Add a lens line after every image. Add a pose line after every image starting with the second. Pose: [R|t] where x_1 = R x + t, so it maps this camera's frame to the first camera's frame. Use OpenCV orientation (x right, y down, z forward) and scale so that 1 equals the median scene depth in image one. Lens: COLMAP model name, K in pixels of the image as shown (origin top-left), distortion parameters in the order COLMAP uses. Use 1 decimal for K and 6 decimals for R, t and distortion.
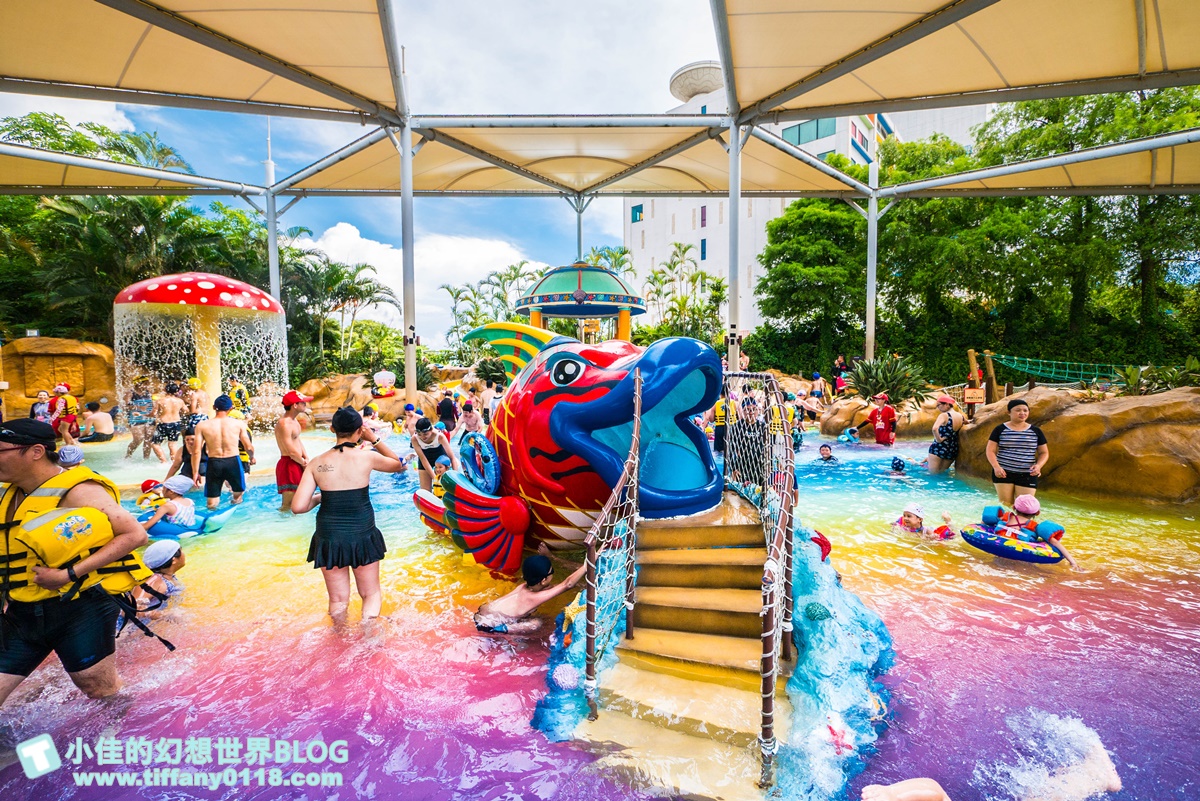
lens RADIAL K [[483.6, 0, 604.9], [0, 483.6, 389.9], [0, 0, 1]] dist [-0.009835, 0.000724]
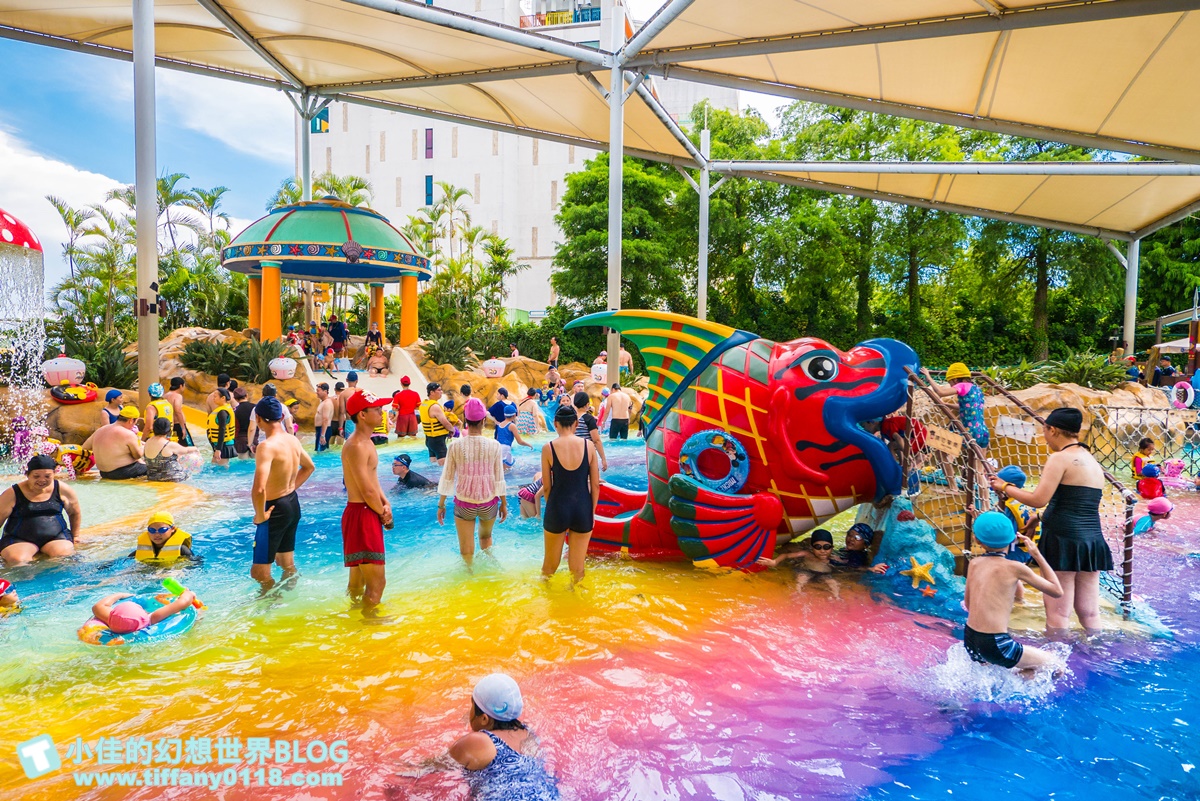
lens RADIAL K [[693.7, 0, 599.8], [0, 693.7, 390.5], [0, 0, 1]] dist [-0.002631, 0.000124]
pose [[0.872761, -0.005654, 0.488115, -0.221139], [0.005046, 0.999984, 0.002561, 0.000878], [-0.488121, 0.000228, 0.872776, -0.015554]]
